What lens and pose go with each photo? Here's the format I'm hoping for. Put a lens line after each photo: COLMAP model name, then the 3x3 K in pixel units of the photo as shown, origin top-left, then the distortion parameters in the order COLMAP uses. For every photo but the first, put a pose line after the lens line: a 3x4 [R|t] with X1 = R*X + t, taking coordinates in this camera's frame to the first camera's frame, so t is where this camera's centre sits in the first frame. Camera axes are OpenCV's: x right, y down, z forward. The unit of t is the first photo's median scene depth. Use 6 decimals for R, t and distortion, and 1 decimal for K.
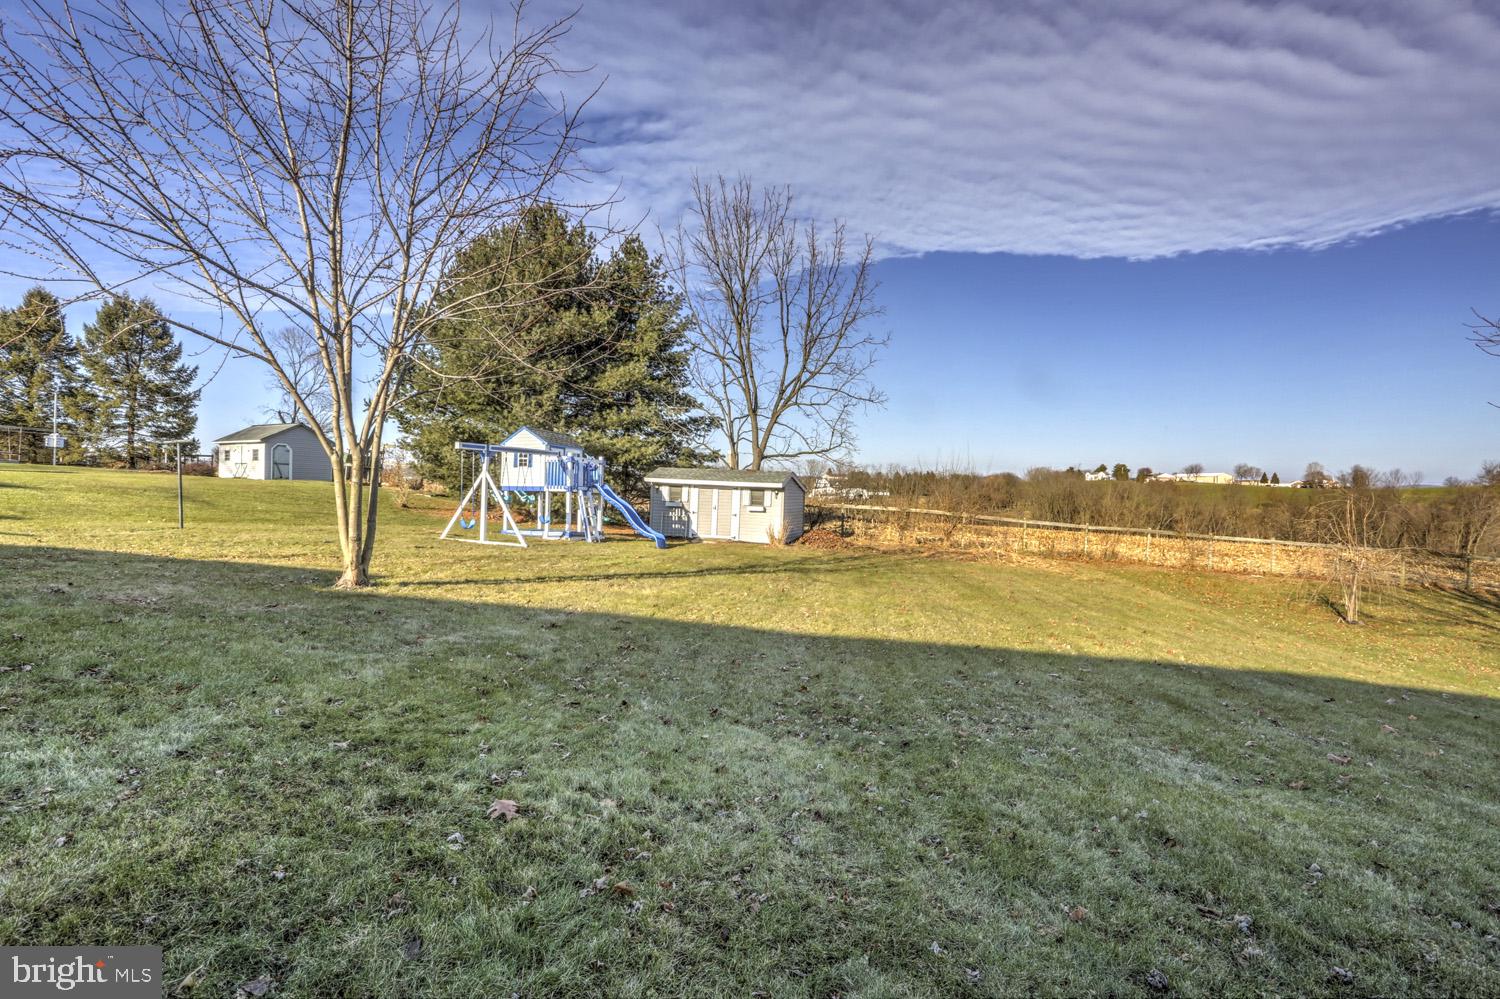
lens RADIAL K [[739.6, 0, 750.0], [0, 739.6, 499.5], [0, 0, 1]] dist [-0.080771, 0.038695]
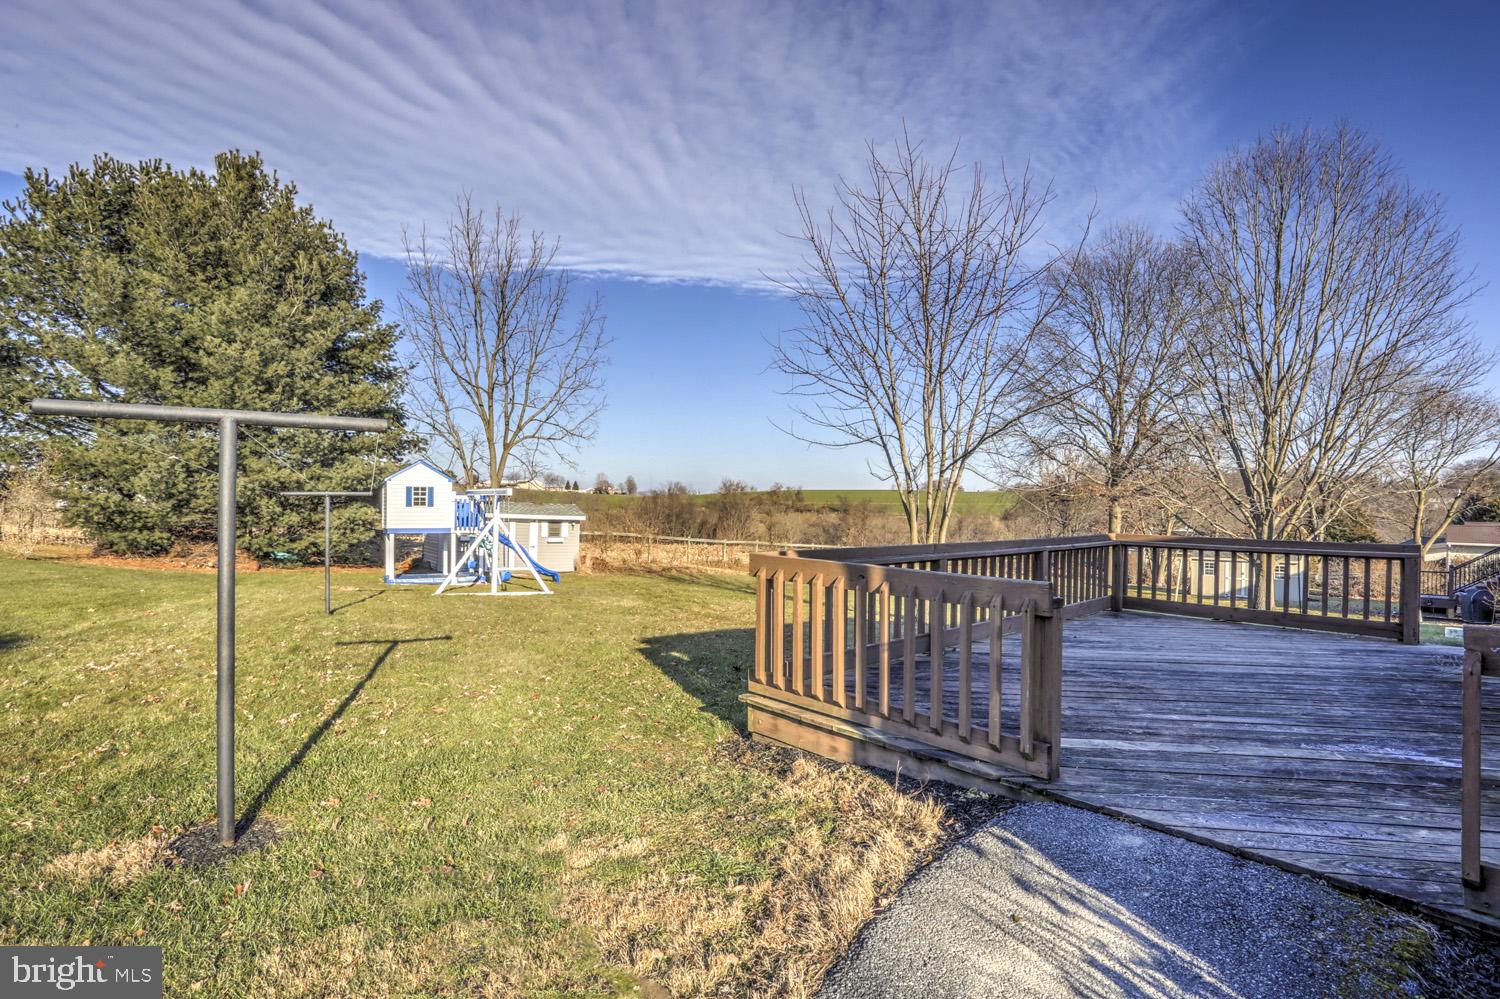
lens RADIAL K [[739.6, 0, 750.0], [0, 739.6, 499.5], [0, 0, 1]] dist [-0.080771, 0.038695]
pose [[0.573695, -0.001385, 0.819068, -0.707048], [-0.001194, 0.999996, 0.002527, -0.048991], [-0.819068, -0.002427, 0.573692, 0.134514]]
